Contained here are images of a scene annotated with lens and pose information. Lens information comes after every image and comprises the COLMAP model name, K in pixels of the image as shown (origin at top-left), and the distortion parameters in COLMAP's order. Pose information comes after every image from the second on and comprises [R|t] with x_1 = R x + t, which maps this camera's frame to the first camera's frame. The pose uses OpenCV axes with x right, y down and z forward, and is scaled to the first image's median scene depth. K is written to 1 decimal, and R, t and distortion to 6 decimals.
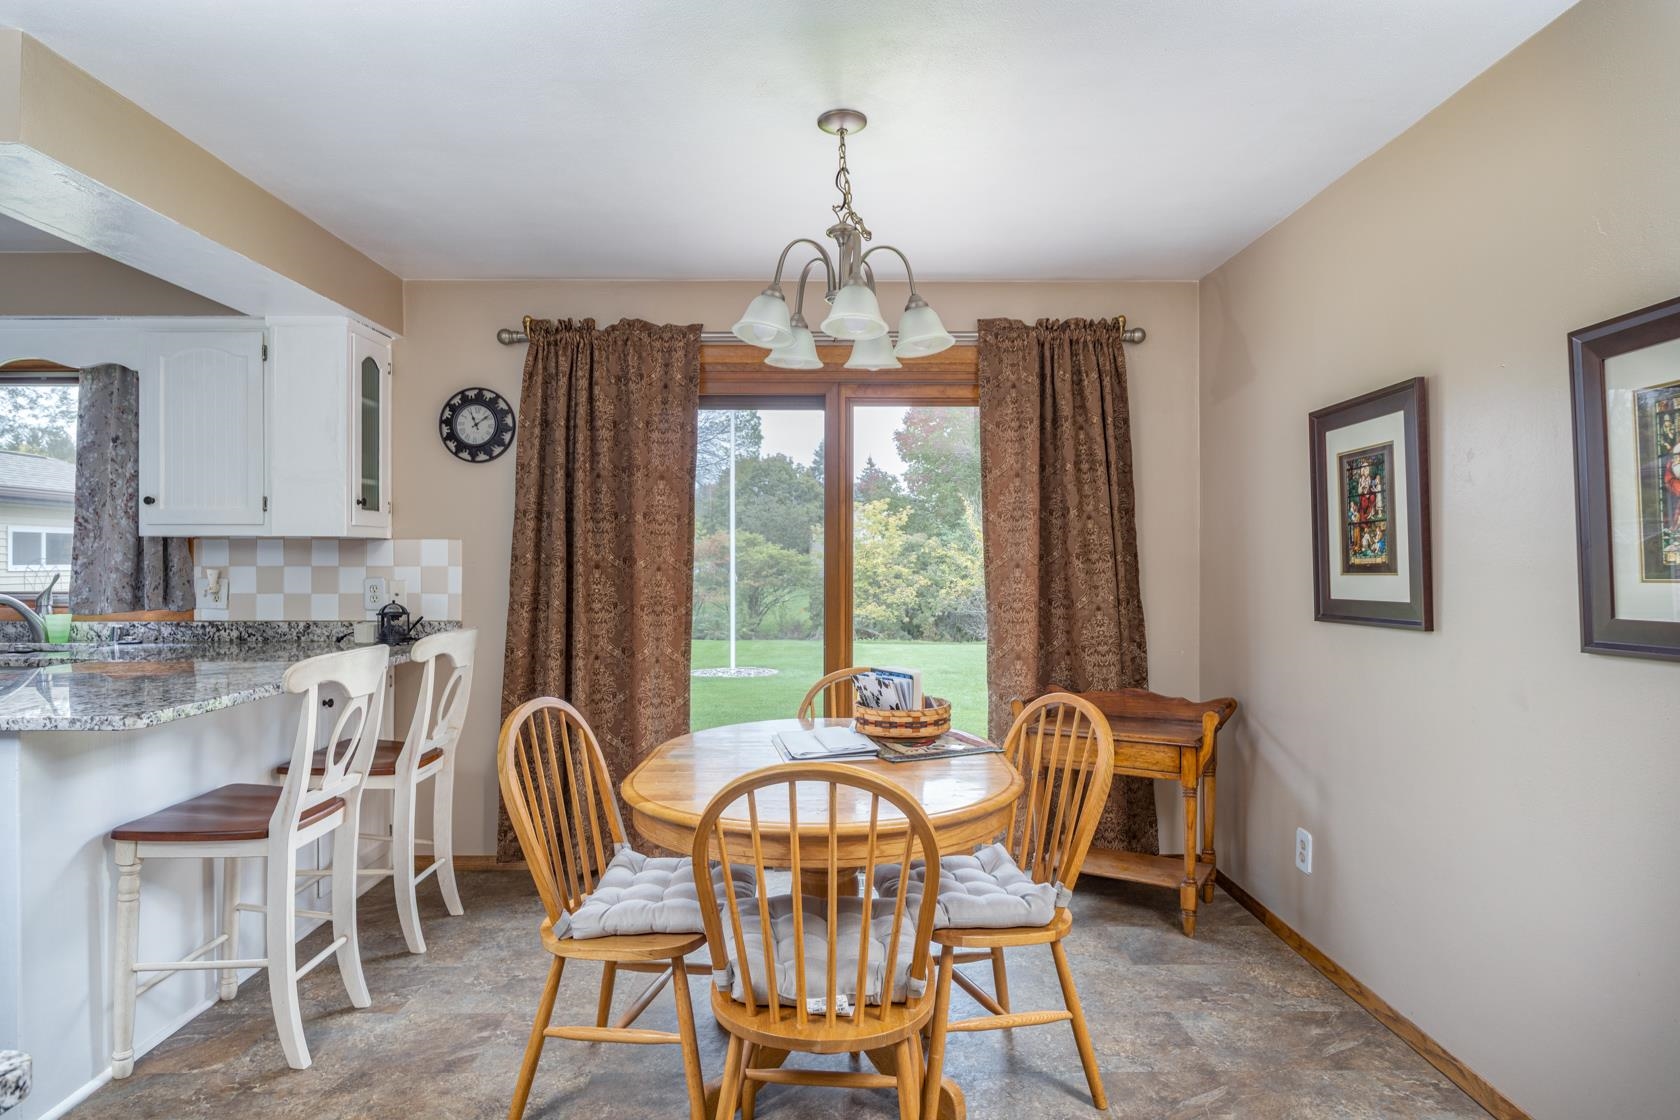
lens RADIAL K [[960.1, 0, 834.9], [0, 960.1, 556.3], [0, 0, 1]] dist [-0.004926, -0.002575]
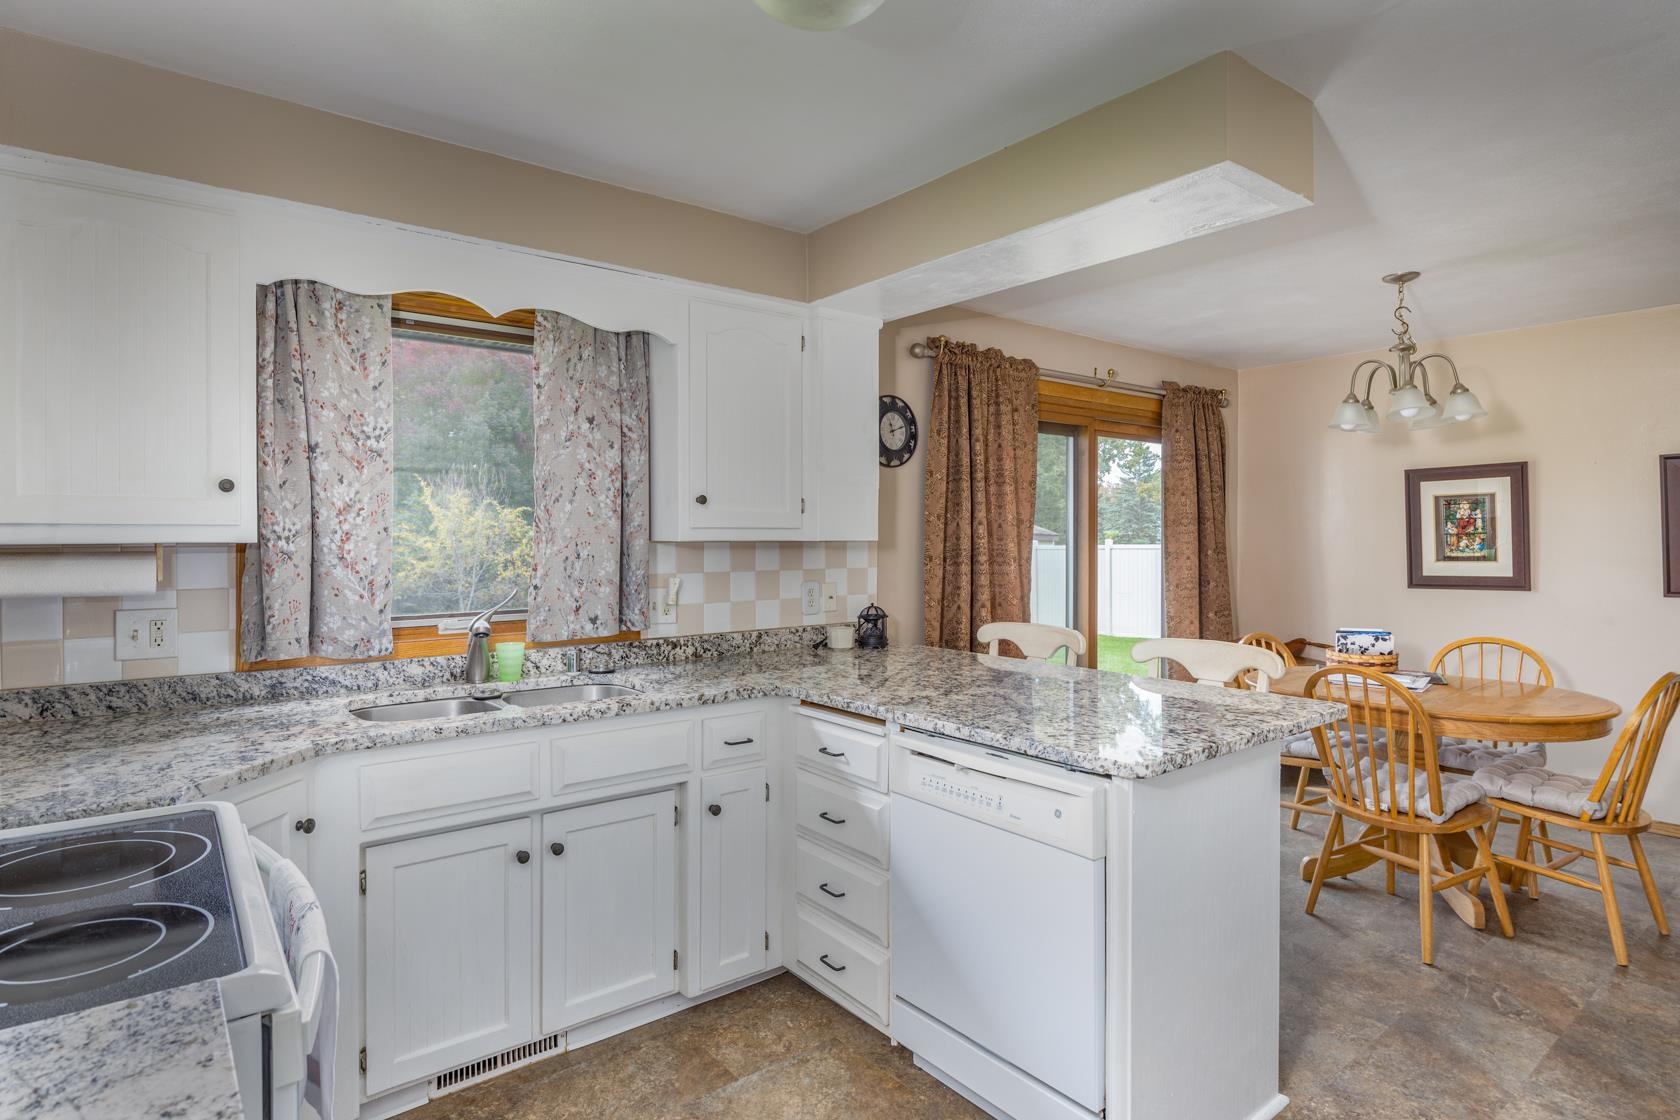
lens RADIAL K [[886.9, 0, 839.4], [0, 886.9, 547.3], [0, 0, 1]] dist [-0.002175, -0.001248]
pose [[0.785904, -0.009939, 0.618269, -1.020620], [0.001776, 0.999903, 0.013816, -0.024515], [-0.618347, -0.009760, 0.785845, 0.278073]]
